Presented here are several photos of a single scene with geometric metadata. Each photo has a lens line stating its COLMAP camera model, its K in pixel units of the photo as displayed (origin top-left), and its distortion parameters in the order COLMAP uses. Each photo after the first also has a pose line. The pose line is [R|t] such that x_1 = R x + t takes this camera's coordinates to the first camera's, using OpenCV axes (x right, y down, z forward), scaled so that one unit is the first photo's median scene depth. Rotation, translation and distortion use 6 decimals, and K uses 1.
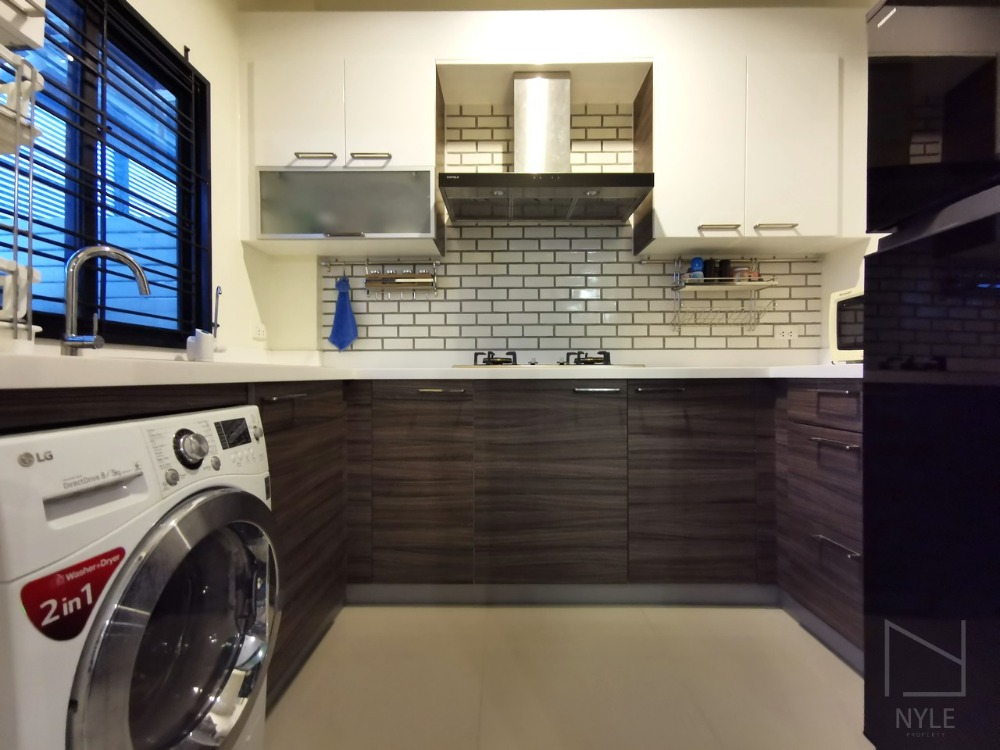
lens RADIAL K [[463.4, 0, 502.6], [0, 463.4, 374.0], [0, 0, 1]] dist [0.014034, -0.006666]
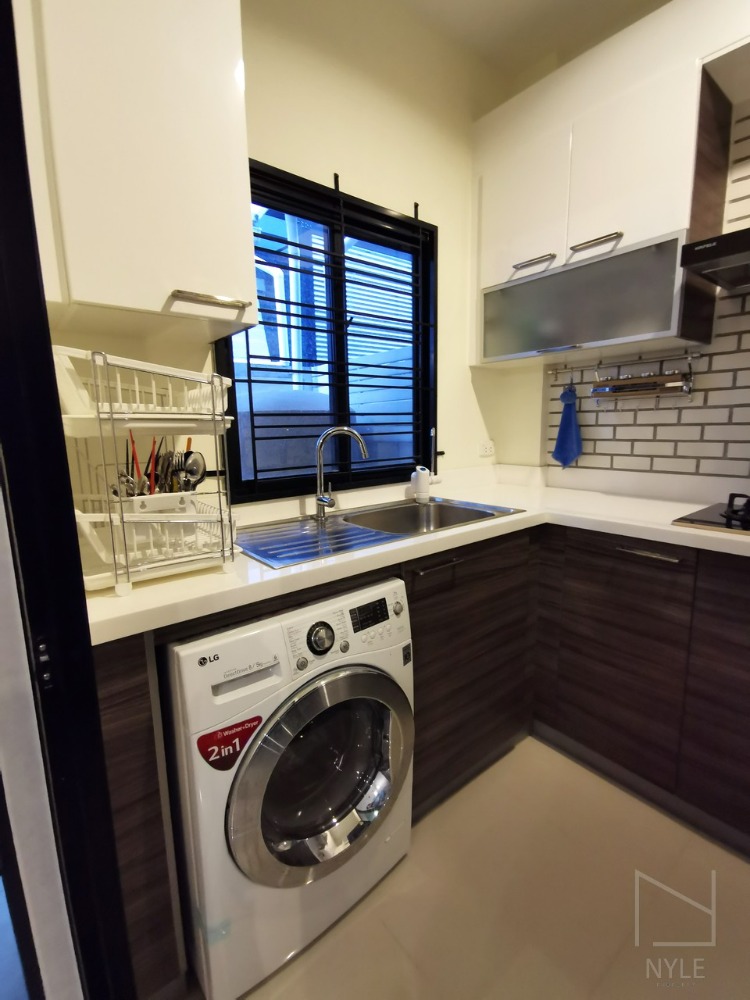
lens RADIAL K [[463.4, 0, 371.4], [0, 463.4, 498.4], [0, 0, 1]] dist [0.014034, -0.006666]
pose [[0.629625, 0.118760, -0.767769, 0.165386], [0.020357, 0.985386, 0.169116, -0.197959], [0.776633, -0.122109, 0.618006, 0.158482]]
